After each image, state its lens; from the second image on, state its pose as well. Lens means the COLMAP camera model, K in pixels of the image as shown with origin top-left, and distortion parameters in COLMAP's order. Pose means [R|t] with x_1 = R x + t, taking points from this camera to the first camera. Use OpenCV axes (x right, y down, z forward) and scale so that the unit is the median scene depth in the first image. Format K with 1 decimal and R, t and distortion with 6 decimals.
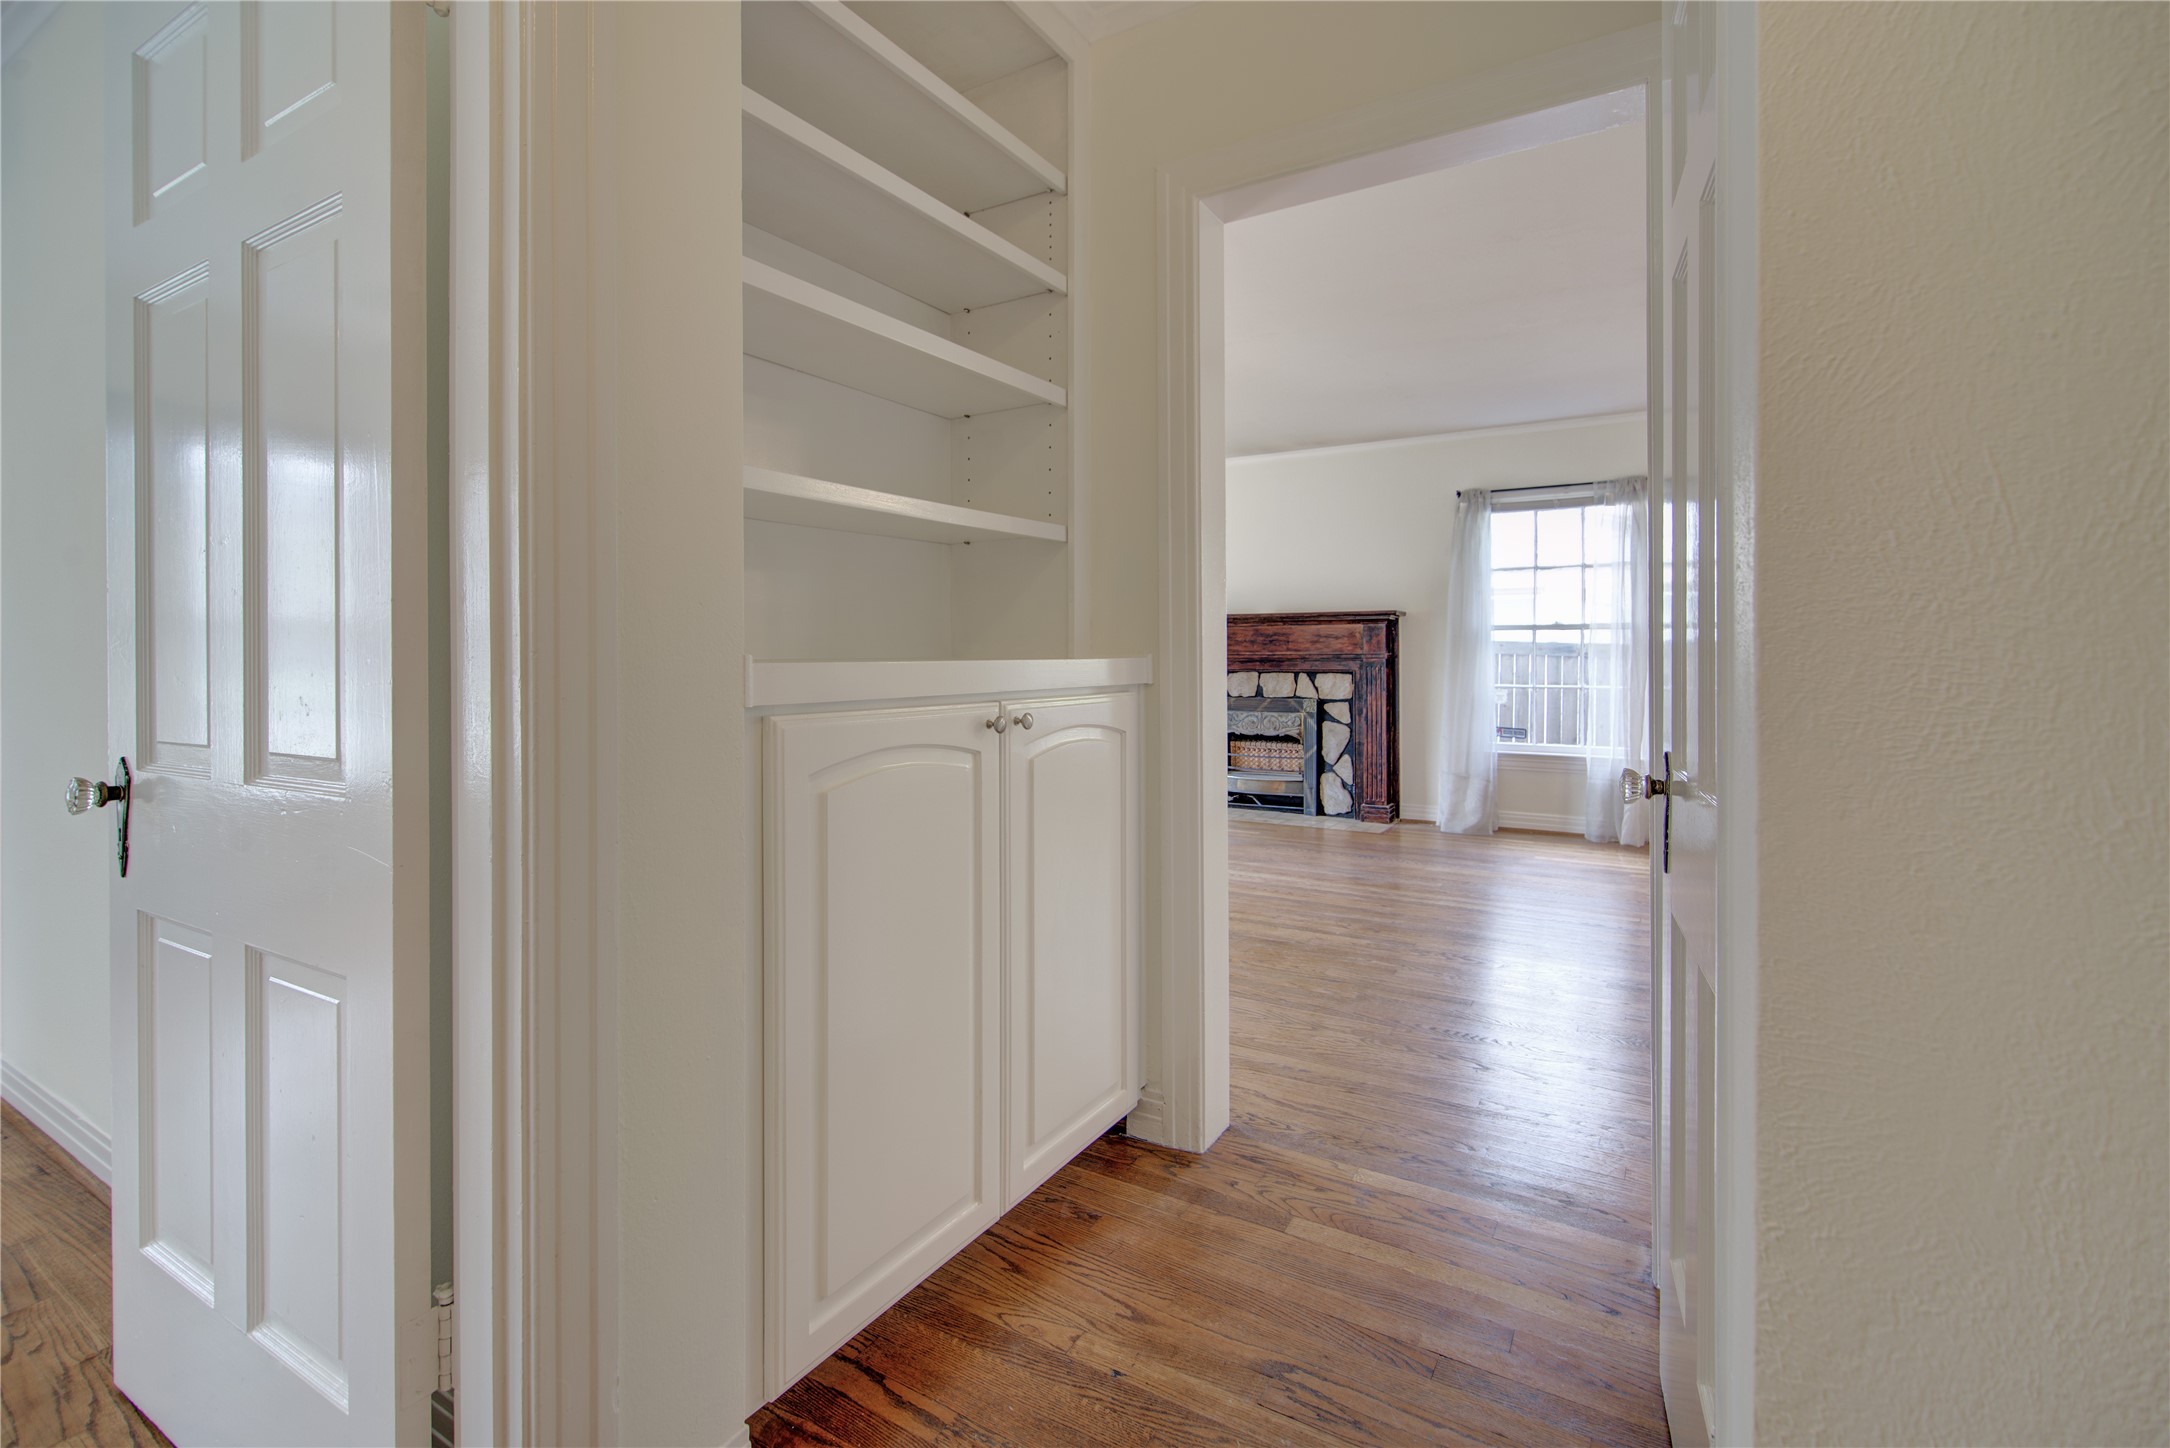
lens RADIAL K [[963.0, 0, 1077.0], [0, 963.0, 655.3], [0, 0, 1]] dist [-0.002110, 0.002847]
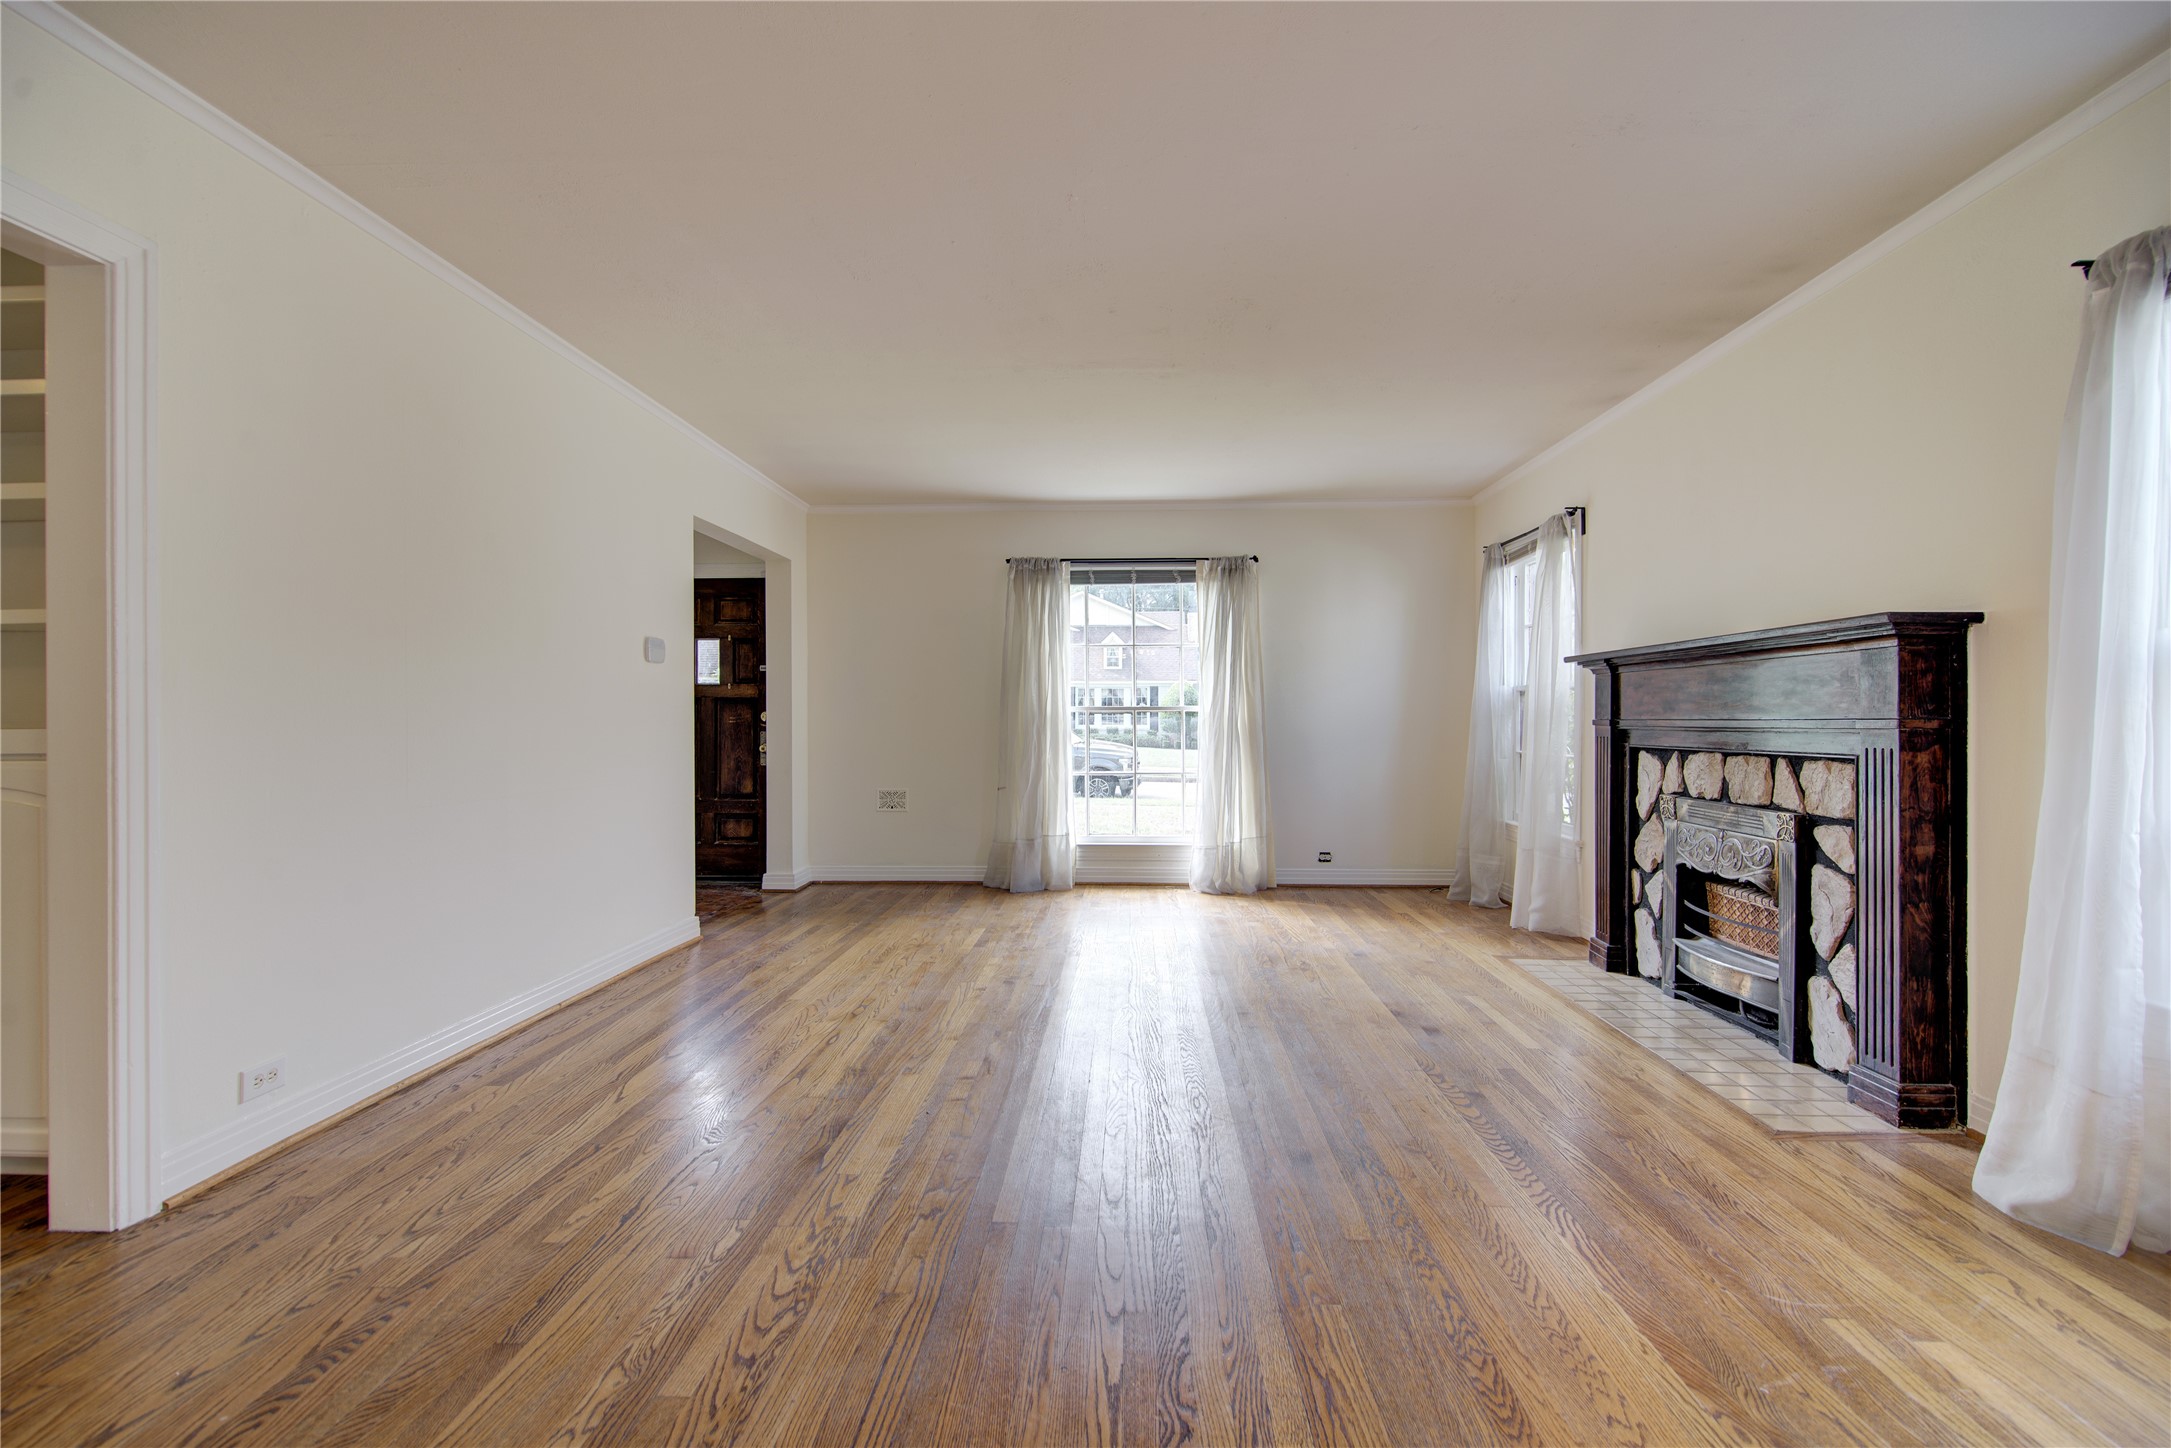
lens RADIAL K [[963.5, 0, 1062.6], [0, 963.5, 720.8], [0, 0, 1]] dist [-0.002110, 0.002847]
pose [[0.469714, 0.001098, -0.882818, 0.502956], [0.004290, 0.999985, 0.003526, -0.003410], [0.882808, -0.005444, 0.469702, 0.467541]]
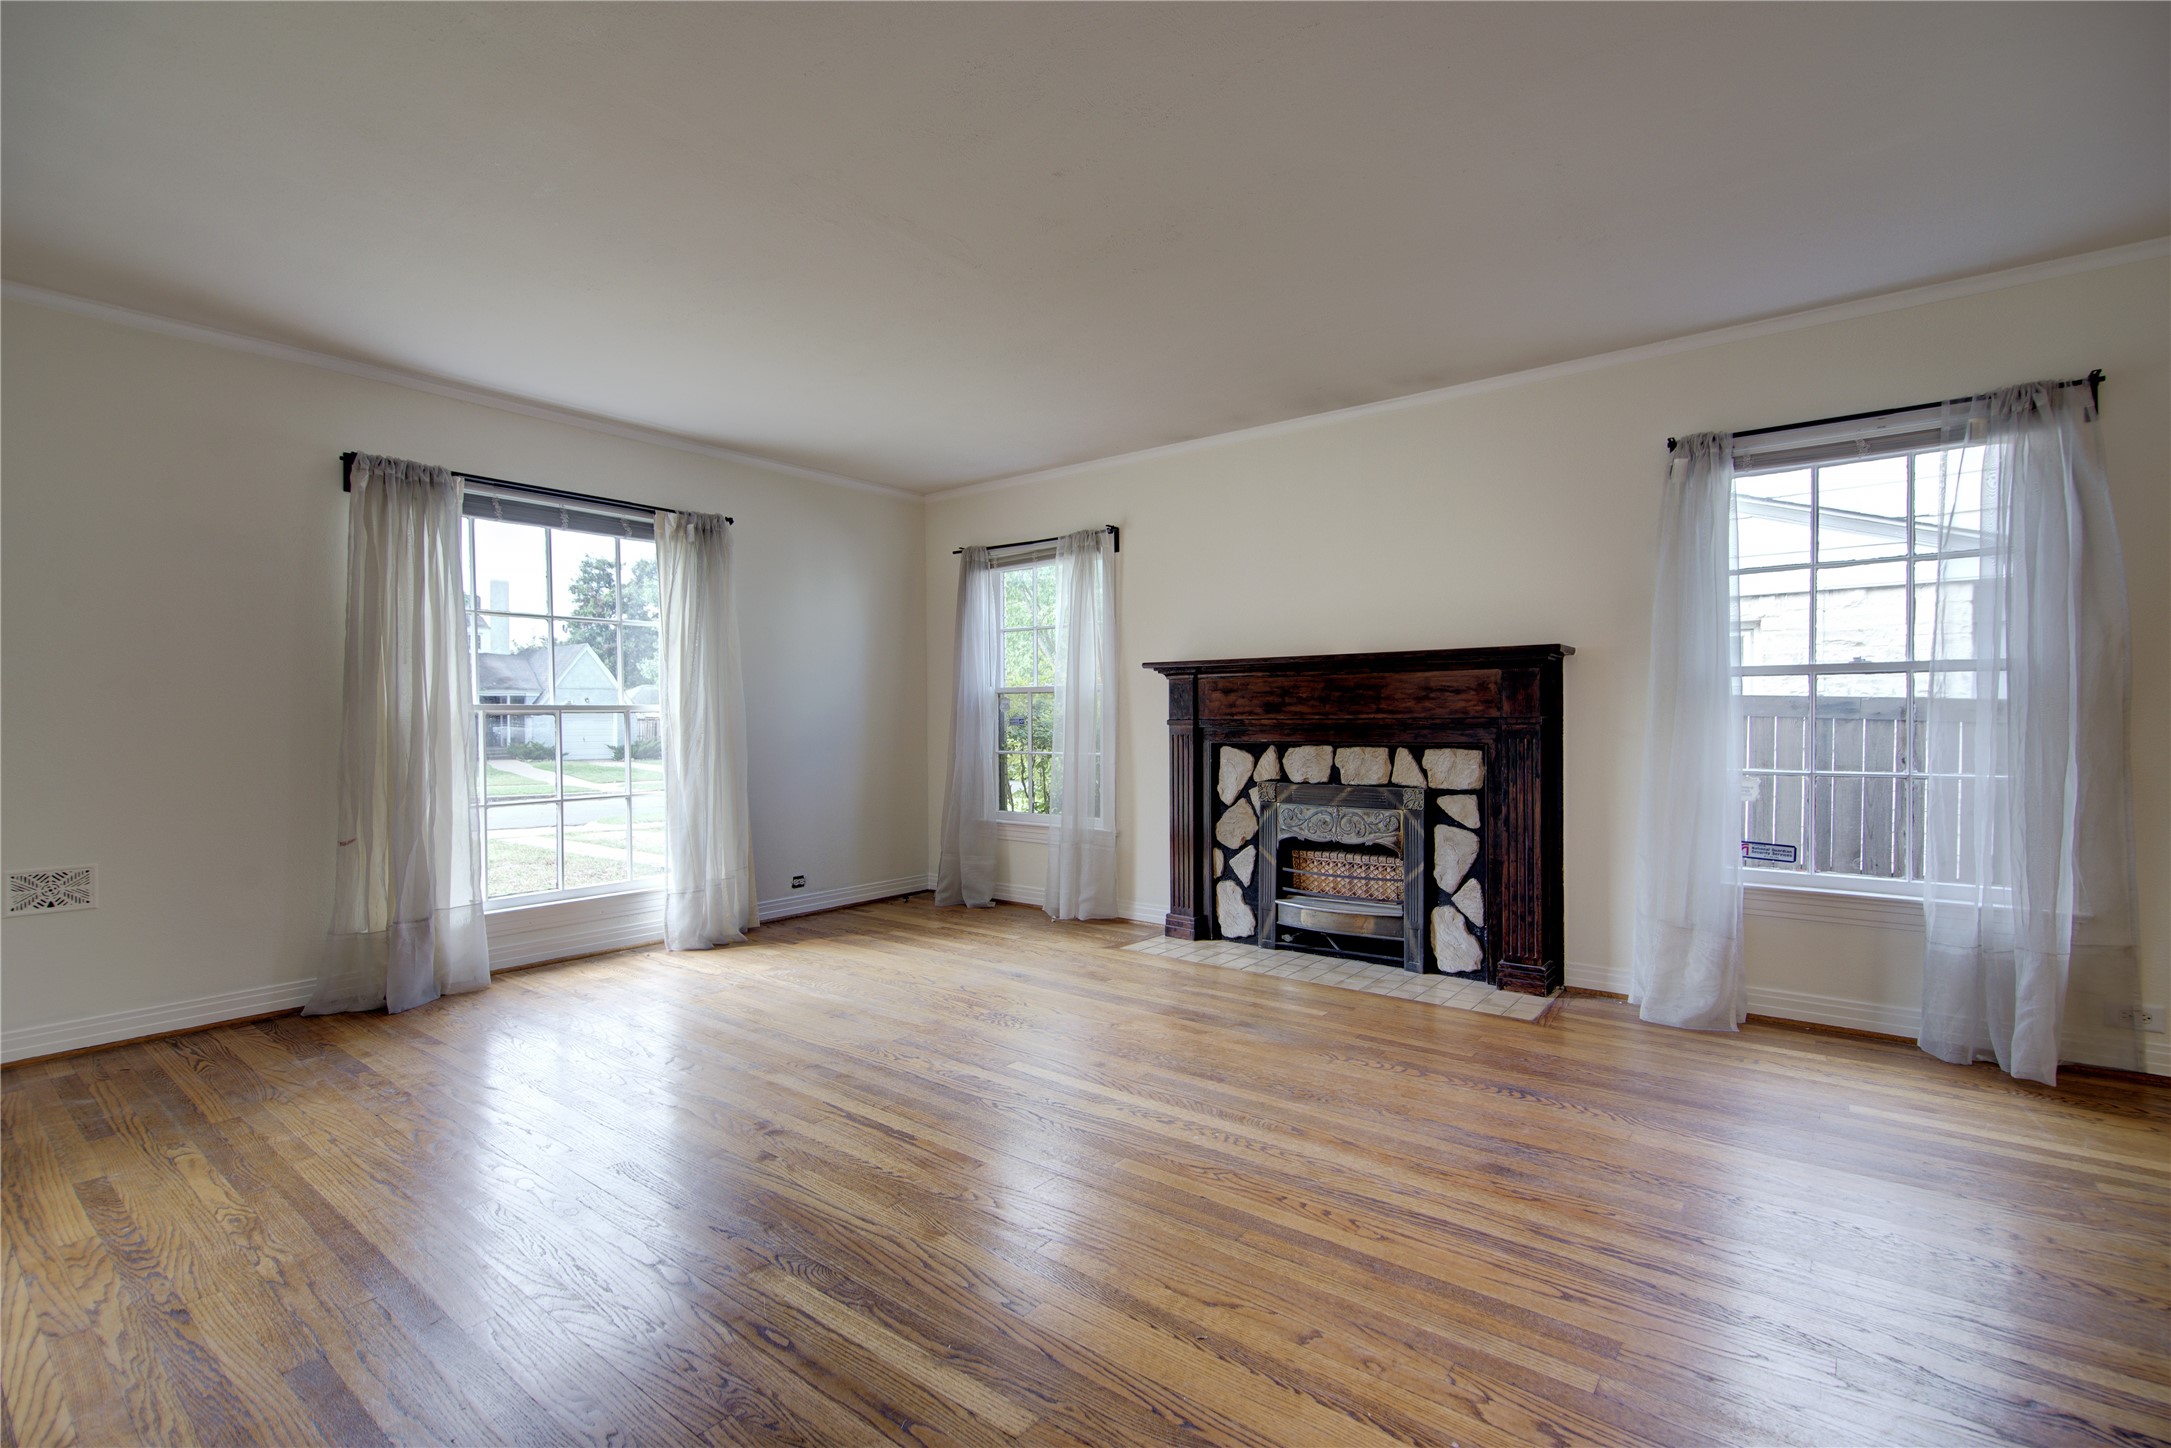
lens RADIAL K [[963.5, 0, 1084.0], [0, 963.5, 730.3], [0, 0, 1]] dist [-0.002110, 0.002847]
pose [[0.993171, -0.004627, -0.116575, 0.102042], [0.006420, 0.999867, 0.015012, -0.003991], [0.116490, -0.015658, 0.993068, 0.351169]]
